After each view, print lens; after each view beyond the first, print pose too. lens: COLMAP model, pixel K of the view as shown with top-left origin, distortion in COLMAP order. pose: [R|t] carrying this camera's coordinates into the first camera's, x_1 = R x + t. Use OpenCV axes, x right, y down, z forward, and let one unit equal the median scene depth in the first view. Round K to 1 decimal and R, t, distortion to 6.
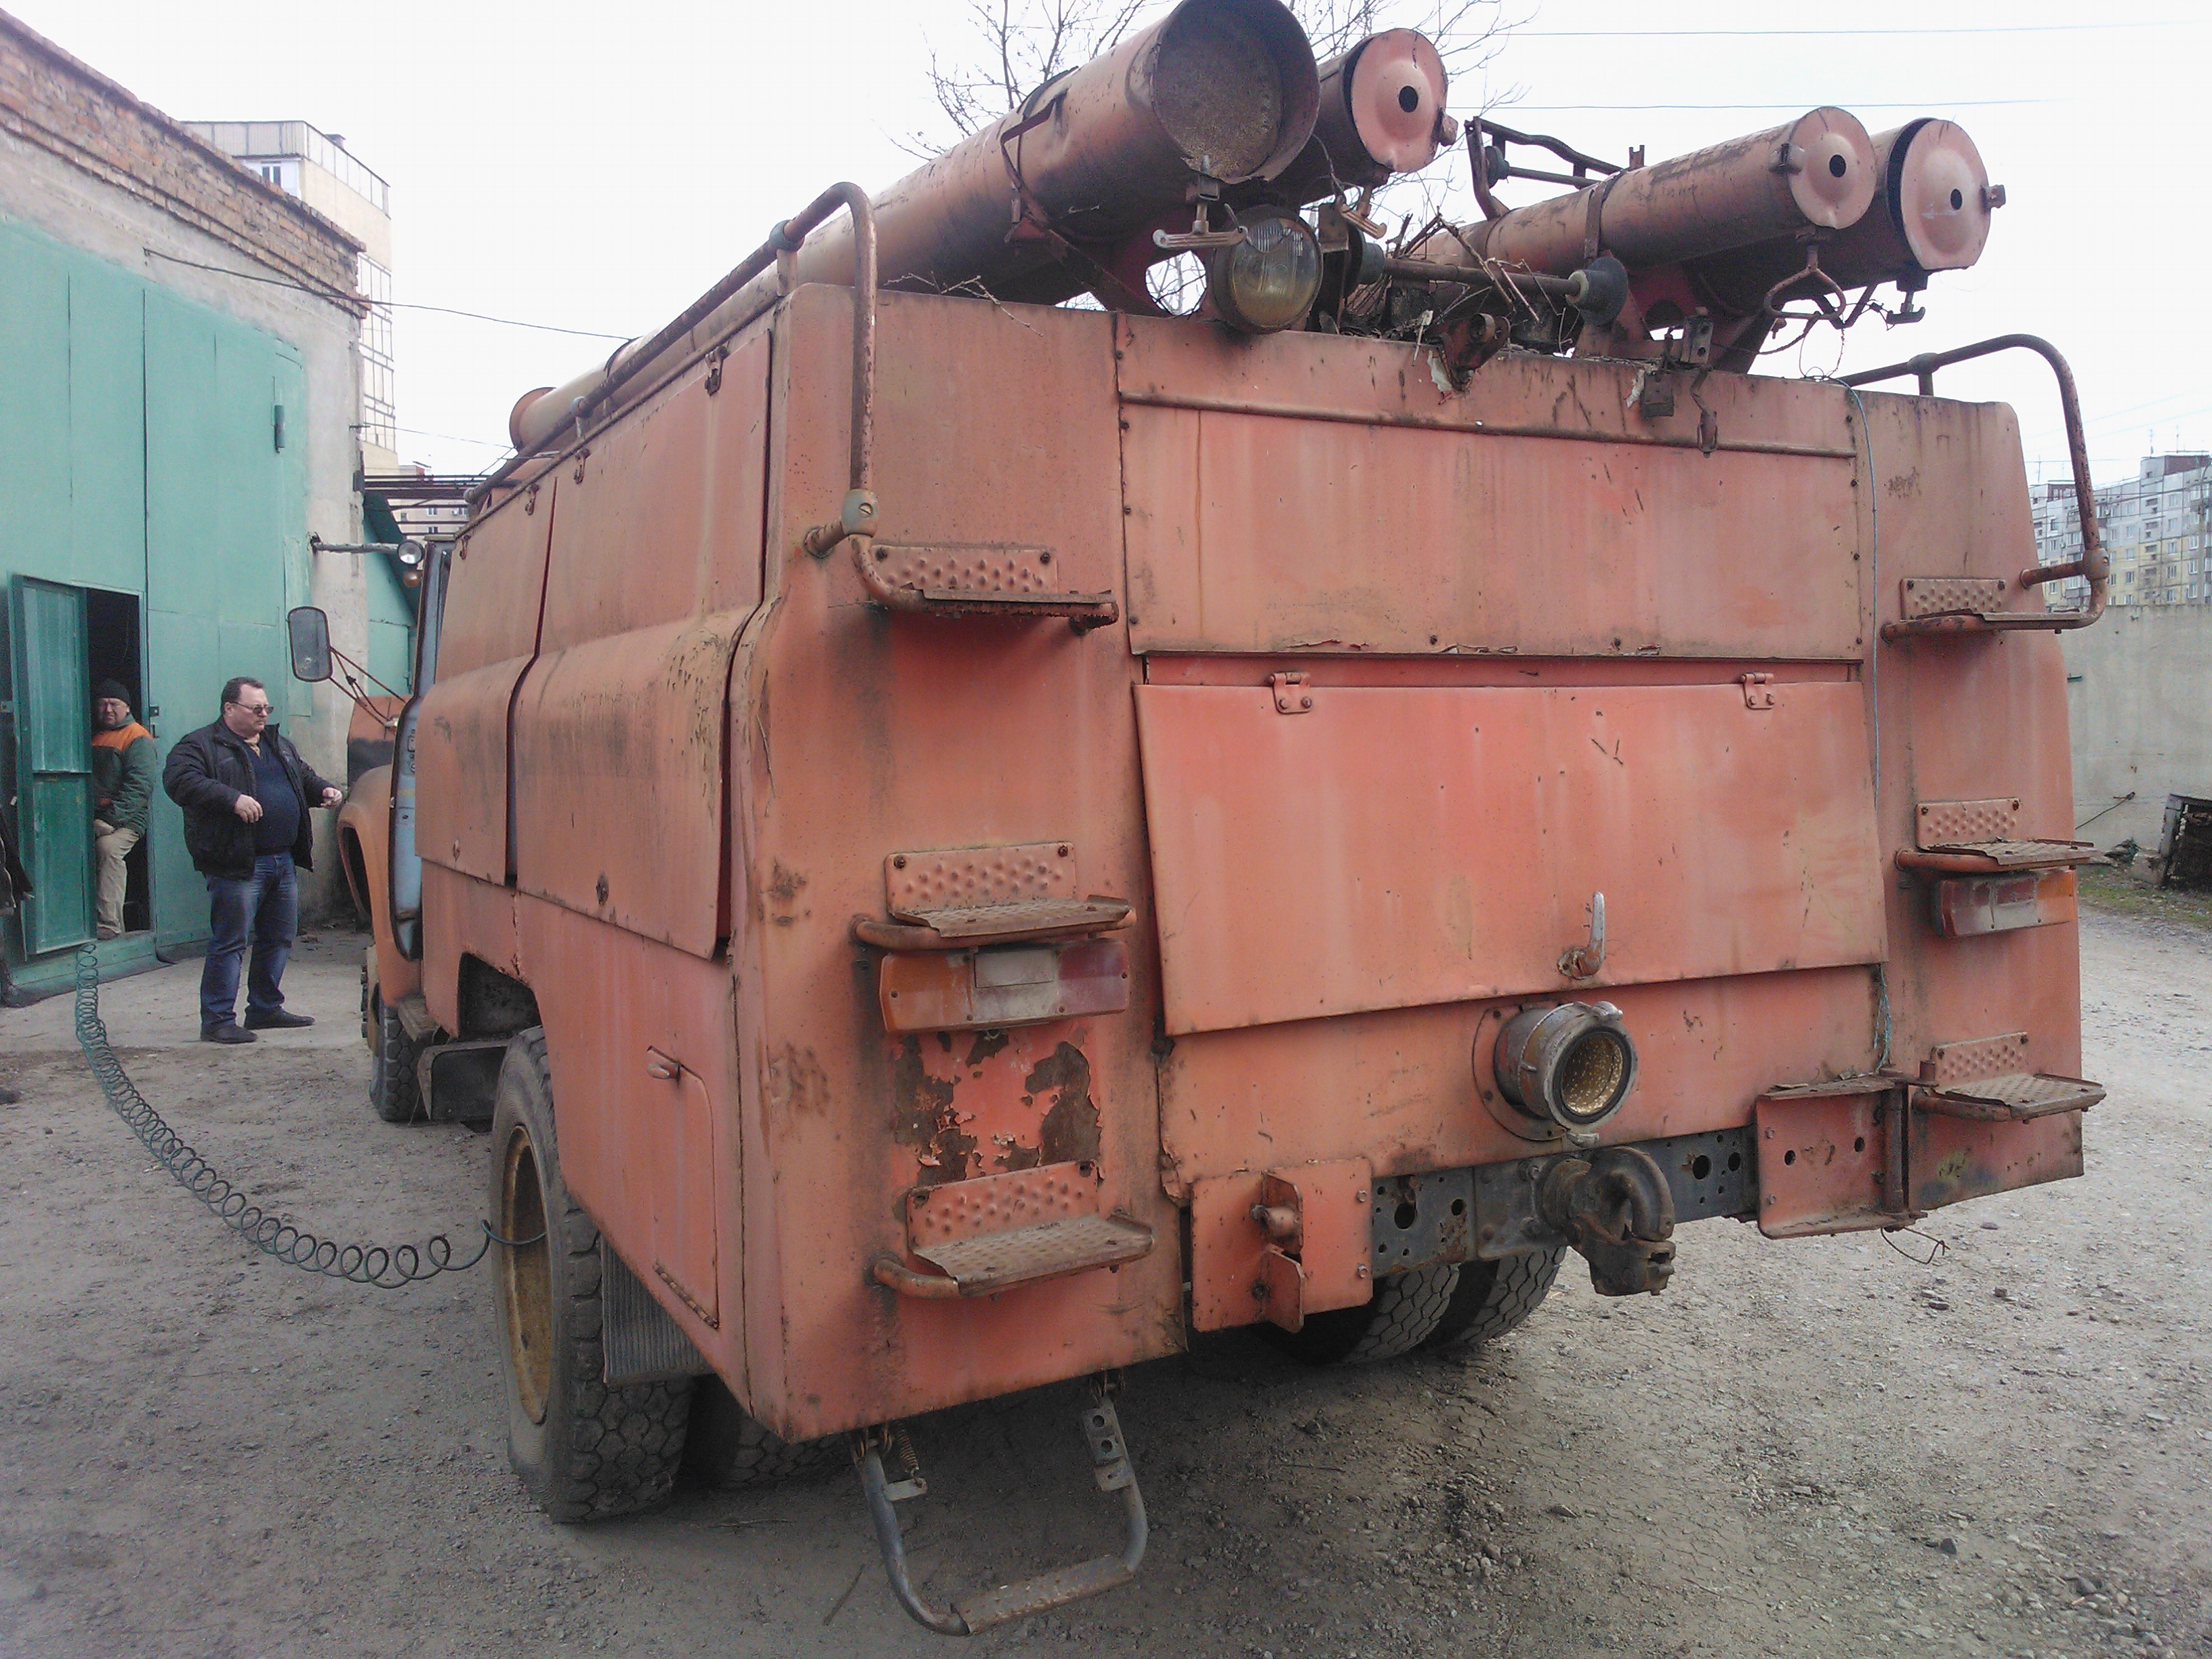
lens RADIAL K [[1813.5, 0, 1076.3], [0, 1813.5, 826.2], [0, 0, 1]] dist [0.002236, 0.001323]
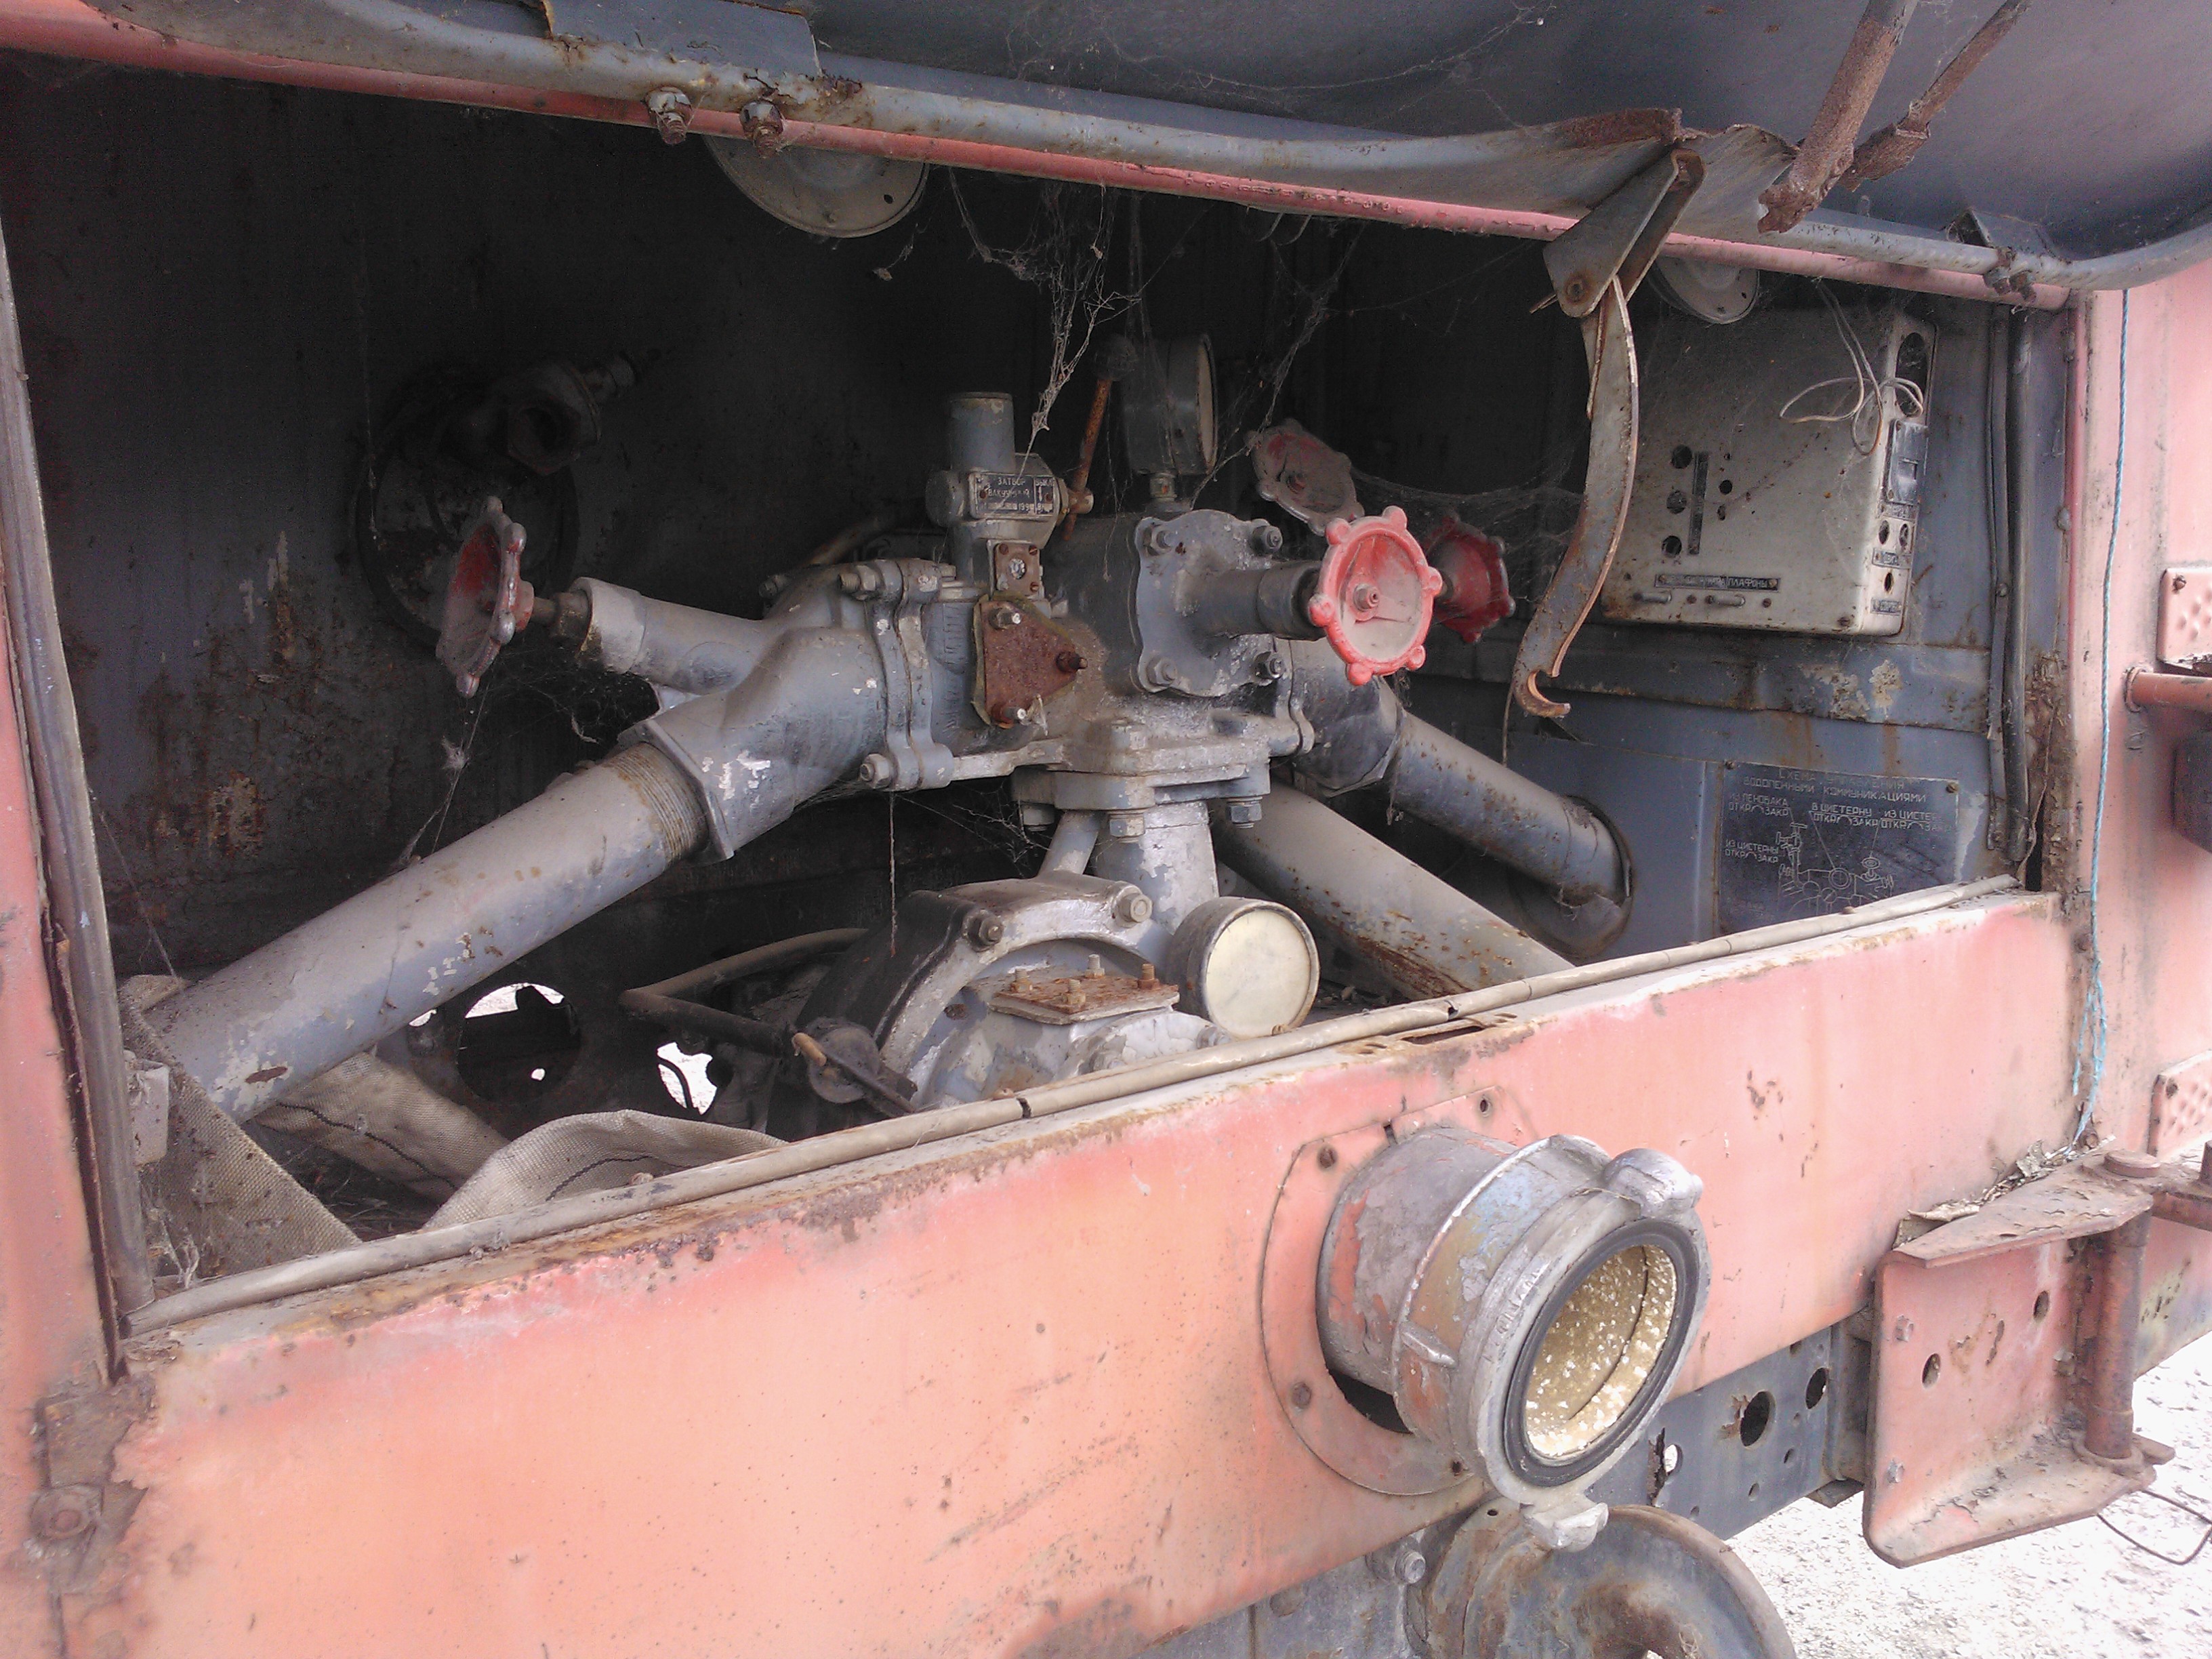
lens RADIAL K [[1769.9, 0, 1106.0], [0, 1769.9, 829.5], [0, 0, 1]] dist [-0.005981, -0.007312]
pose [[0.984920, -0.014190, 0.172428, 0.119844], [-0.009558, 0.990646, 0.136121, -0.005067], [-0.172746, -0.135717, 0.975571, 0.620862]]
